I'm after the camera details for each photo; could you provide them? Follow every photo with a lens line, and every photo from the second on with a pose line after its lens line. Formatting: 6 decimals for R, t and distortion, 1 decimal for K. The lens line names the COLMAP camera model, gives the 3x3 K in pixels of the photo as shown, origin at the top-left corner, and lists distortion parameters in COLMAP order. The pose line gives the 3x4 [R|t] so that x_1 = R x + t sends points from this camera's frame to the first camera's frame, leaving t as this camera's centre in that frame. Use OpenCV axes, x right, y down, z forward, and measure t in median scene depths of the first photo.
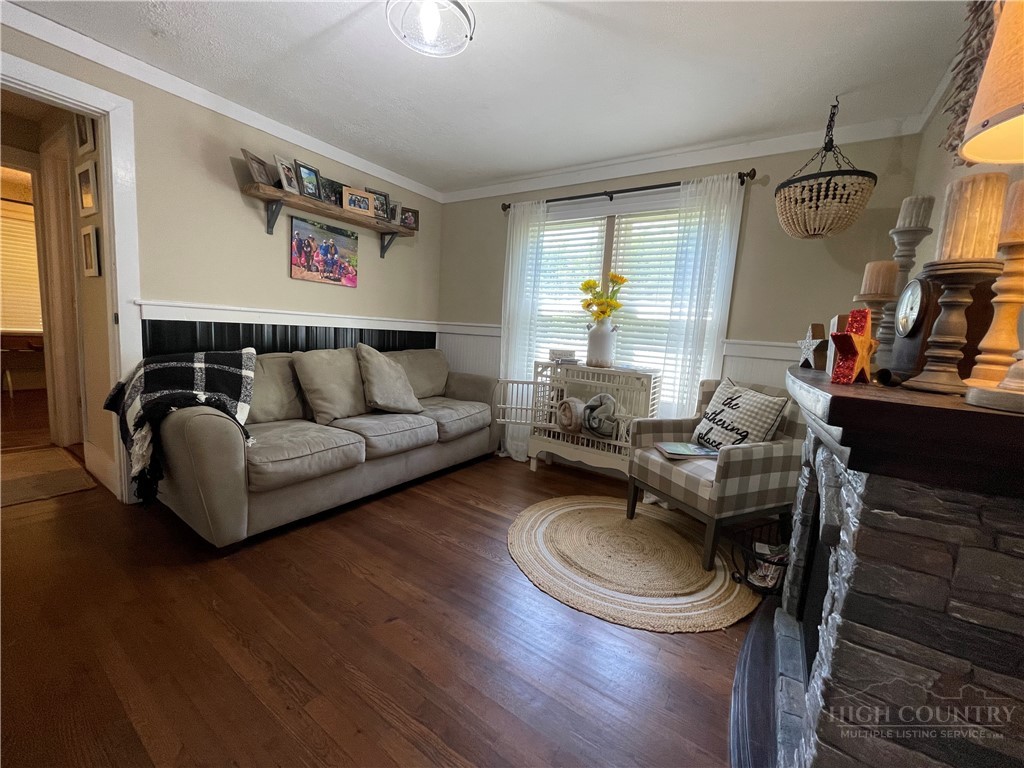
lens RADIAL K [[412.8, 0, 513.8], [0, 412.8, 382.7], [0, 0, 1]] dist [-0.000614, -0.000631]
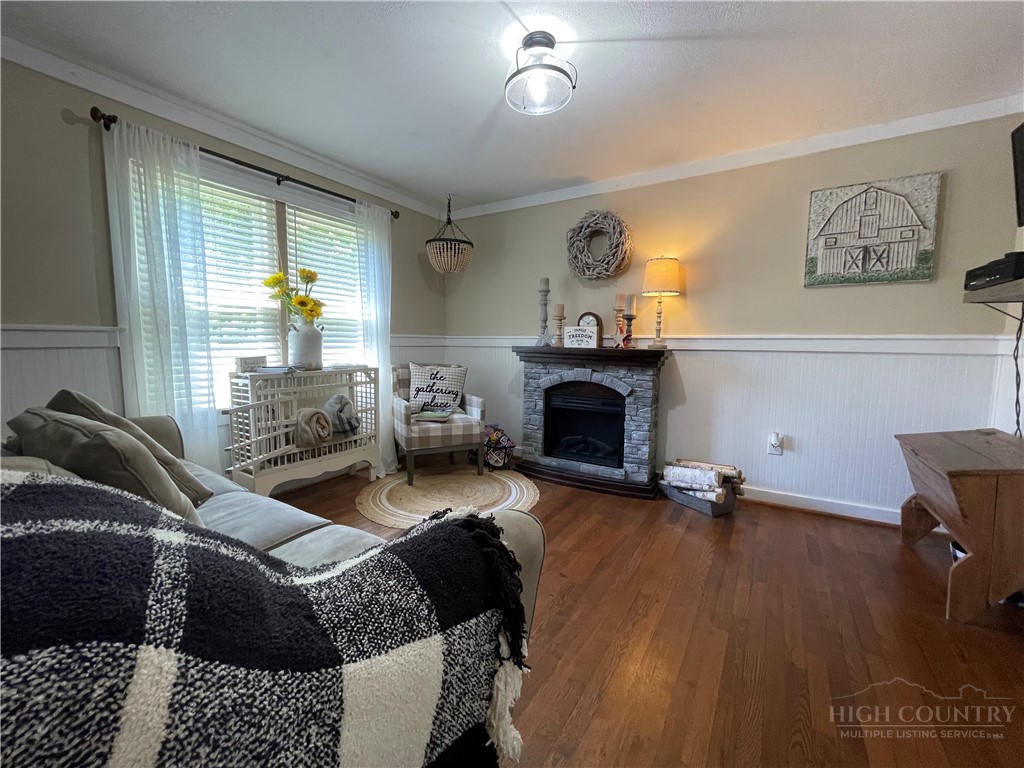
lens RADIAL K [[412.8, 0, 515.3], [0, 412.8, 382.5], [0, 0, 1]] dist [-0.000614, -0.000631]
pose [[-0.031501, -0.163996, 0.985958, -0.739158], [0.117448, 0.979006, 0.166592, -0.112594], [-0.992579, 0.121047, -0.011579, 0.563527]]
